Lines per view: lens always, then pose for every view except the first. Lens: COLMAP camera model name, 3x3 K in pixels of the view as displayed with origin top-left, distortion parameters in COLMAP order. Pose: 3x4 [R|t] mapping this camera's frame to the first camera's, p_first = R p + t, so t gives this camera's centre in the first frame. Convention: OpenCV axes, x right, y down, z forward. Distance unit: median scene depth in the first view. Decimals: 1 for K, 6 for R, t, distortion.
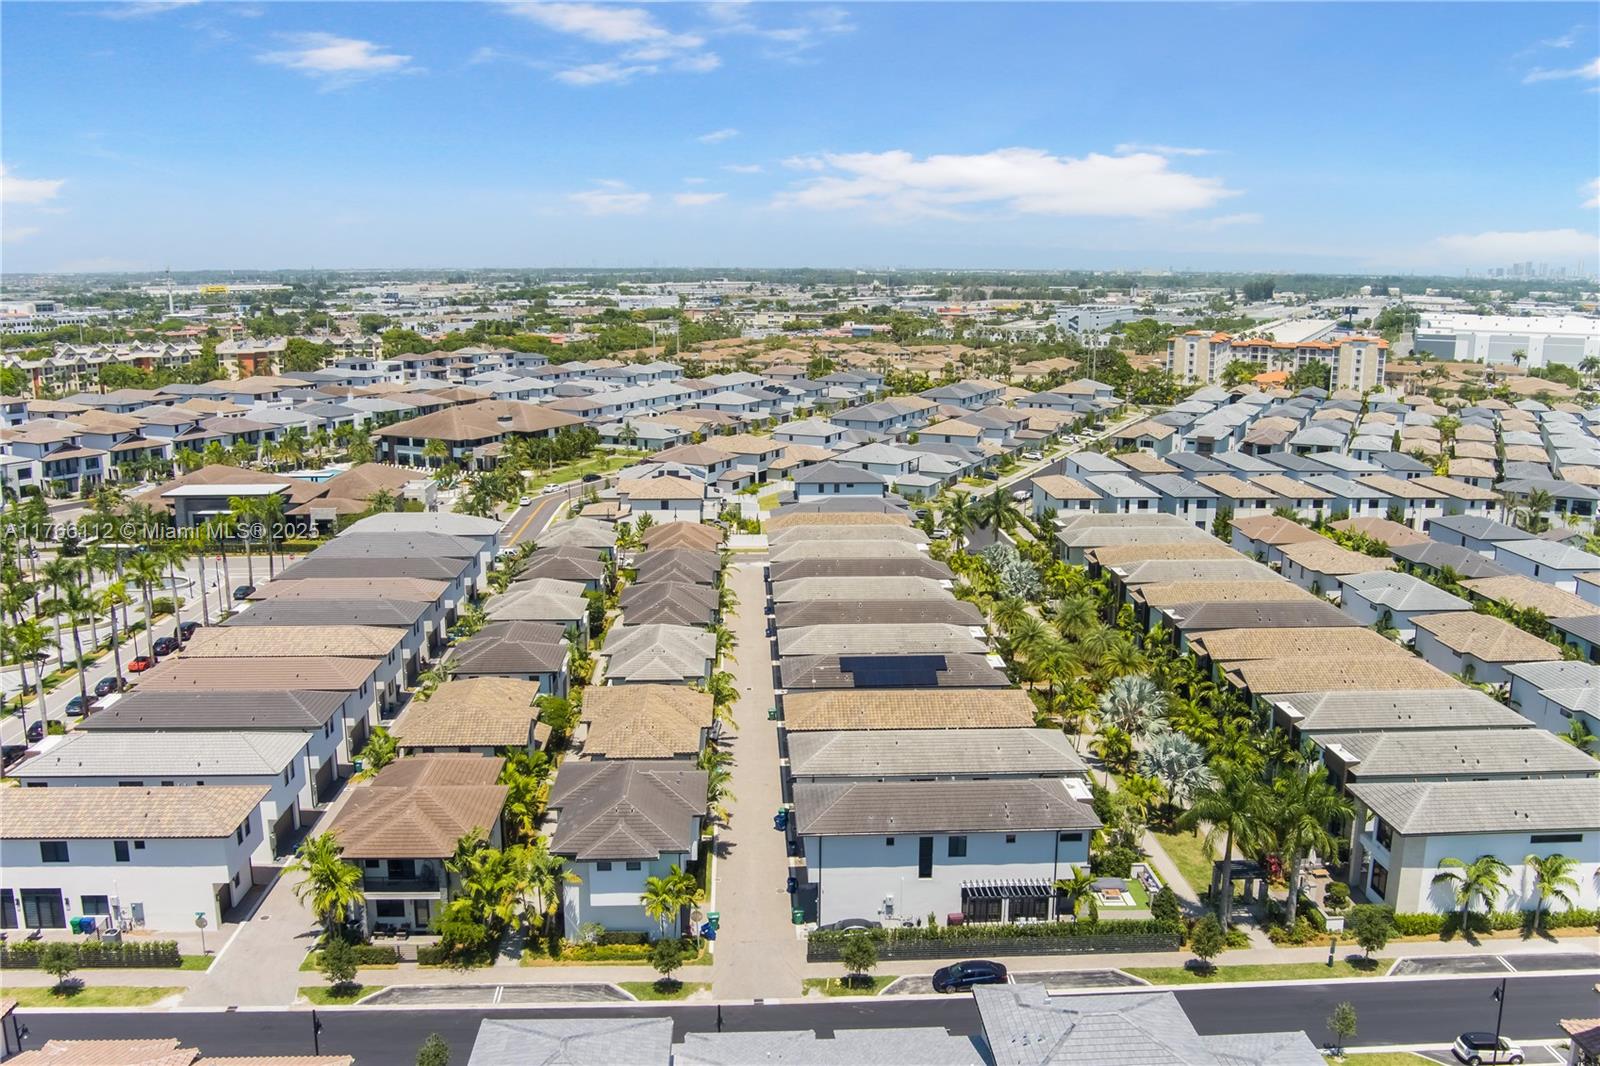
lens RADIAL K [[1294.7, 0, 805.3], [0, 1294.7, 550.5], [0, 0, 1]] dist [-0.073654, 0.020329]
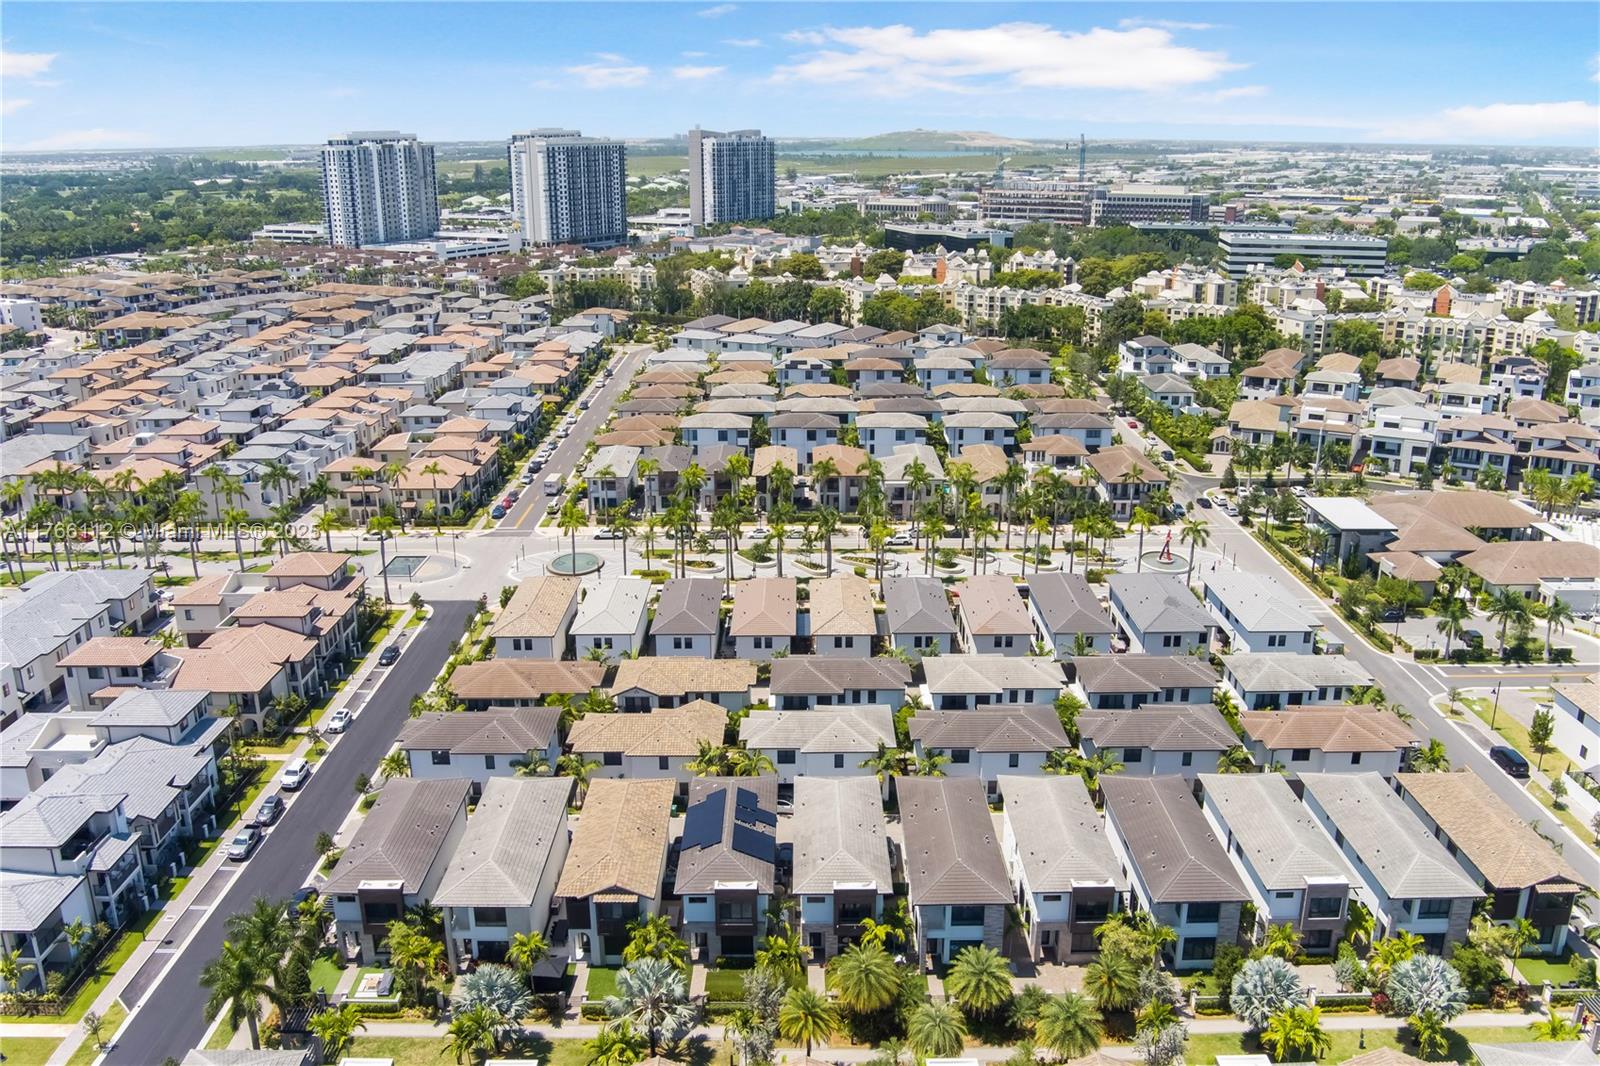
lens RADIAL K [[1294.7, 0, 805.3], [0, 1294.7, 550.5], [0, 0, 1]] dist [-0.073654, 0.020329]
pose [[-0.041629, 0.307665, -0.950584, 0.351003], [-0.215637, 0.926219, 0.309223, -0.157319], [0.975586, 0.217853, 0.027787, 0.368929]]
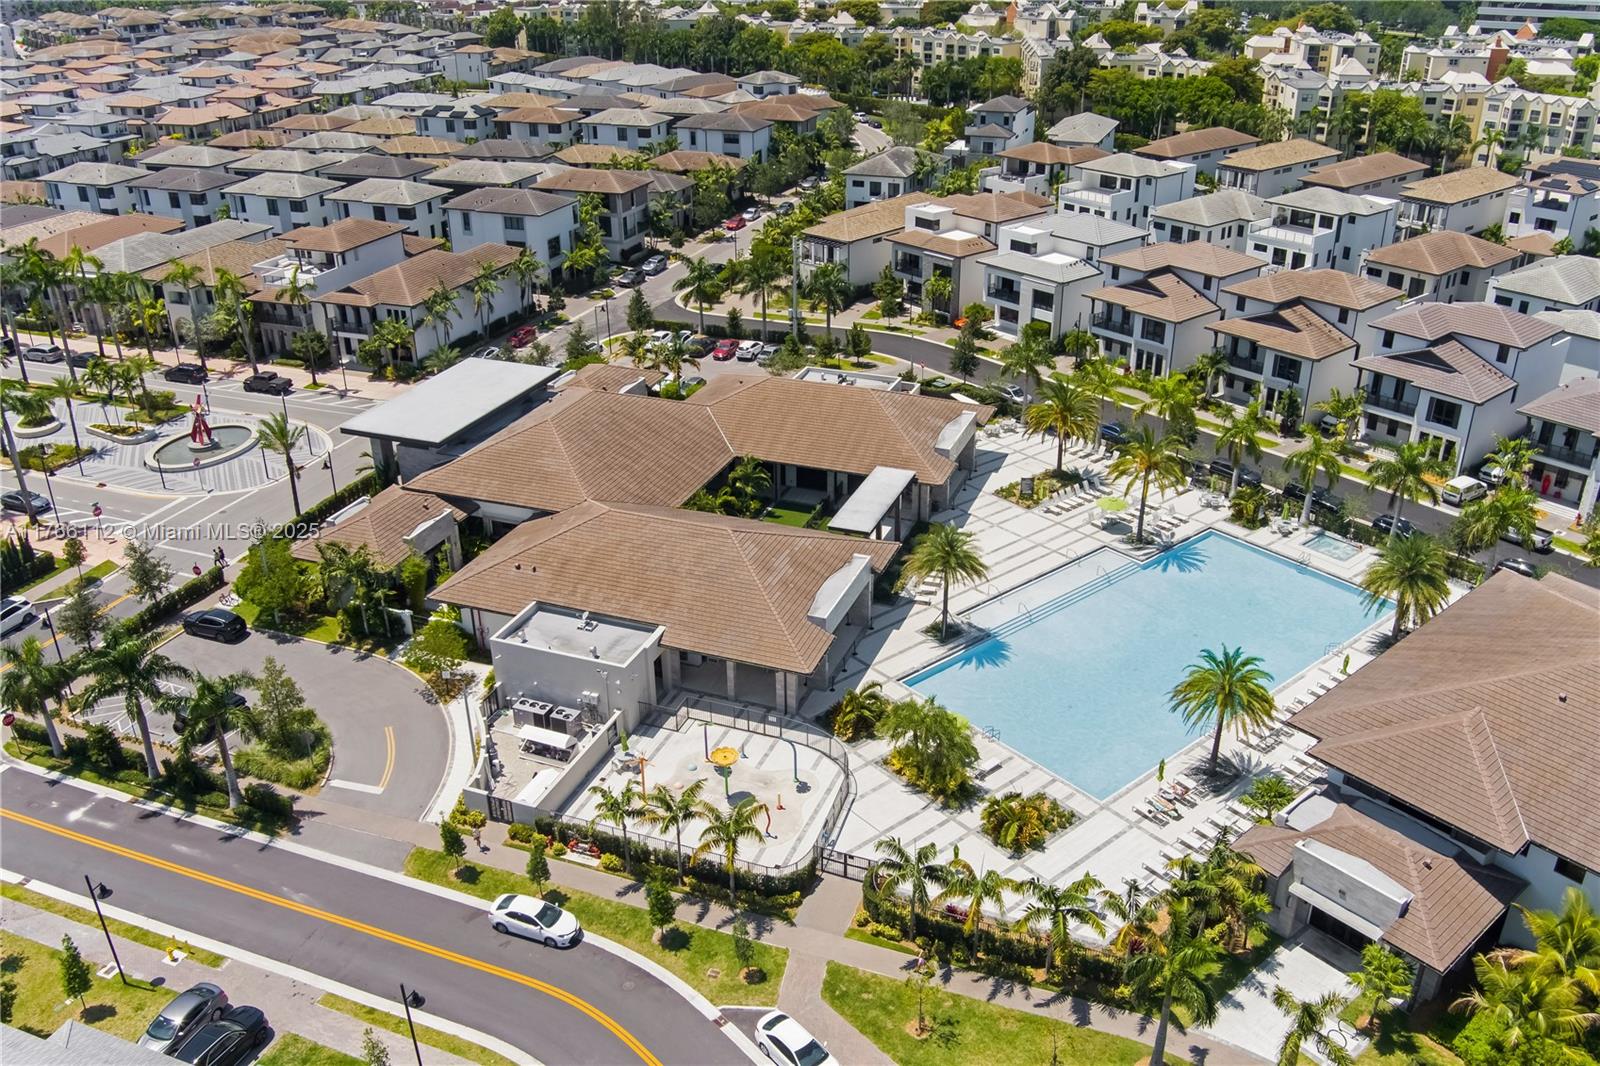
lens RADIAL K [[1298.6, 0, 804.5], [0, 1298.6, 552.8], [0, 0, 1]] dist [-0.095405, 0.057188]
pose [[-0.398142, 0.415121, -0.818021, -0.039346], [-0.194843, 0.833130, 0.517621, -0.188697], [0.896392, 0.365472, -0.250821, 0.837092]]
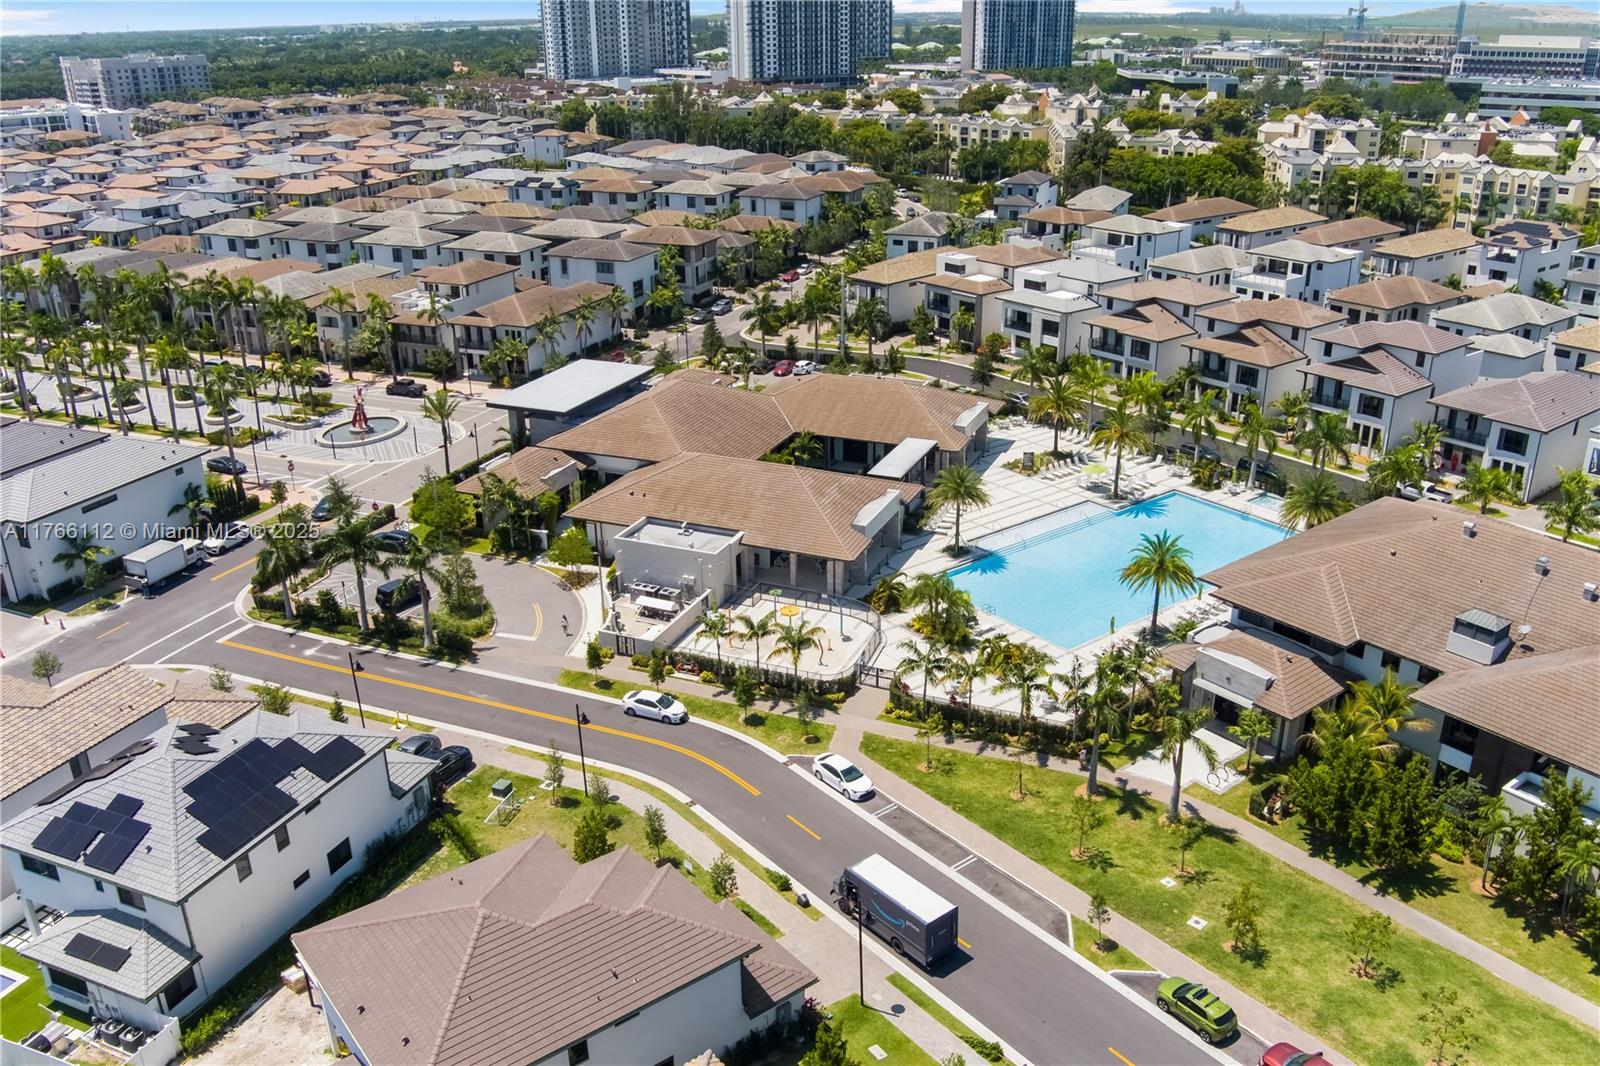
lens RADIAL K [[1298.6, 0, 804.5], [0, 1298.6, 552.8], [0, 0, 1]] dist [-0.095405, 0.057188]
pose [[-0.429544, 0.355123, -0.830289, 0.044932], [-0.189536, 0.863499, 0.467383, -0.196226], [0.882931, 0.358131, -0.303602, 0.872303]]
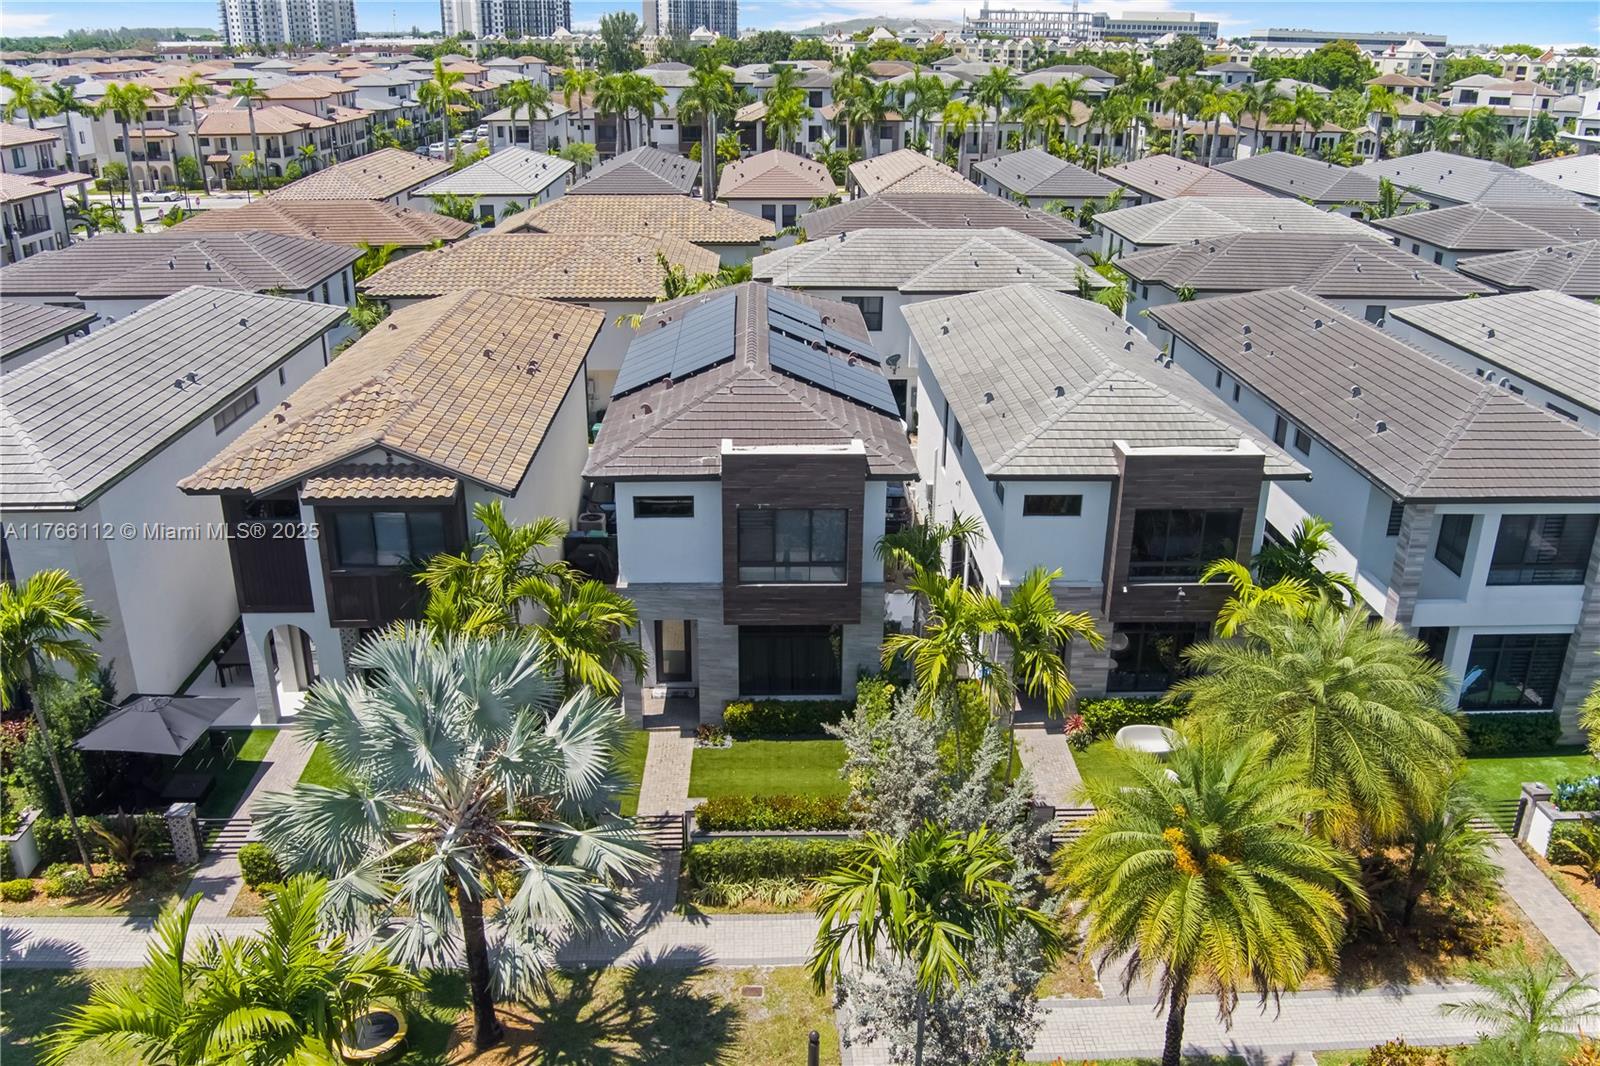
lens RADIAL K [[1298.6, 0, 804.5], [0, 1298.6, 552.8], [0, 0, 1]] dist [-0.095405, 0.057188]
pose [[-0.010015, 0.374901, -0.927011, 0.153362], [-0.226373, 0.902139, 0.367288, 0.002938], [0.973989, 0.213529, 0.075833, 0.374778]]
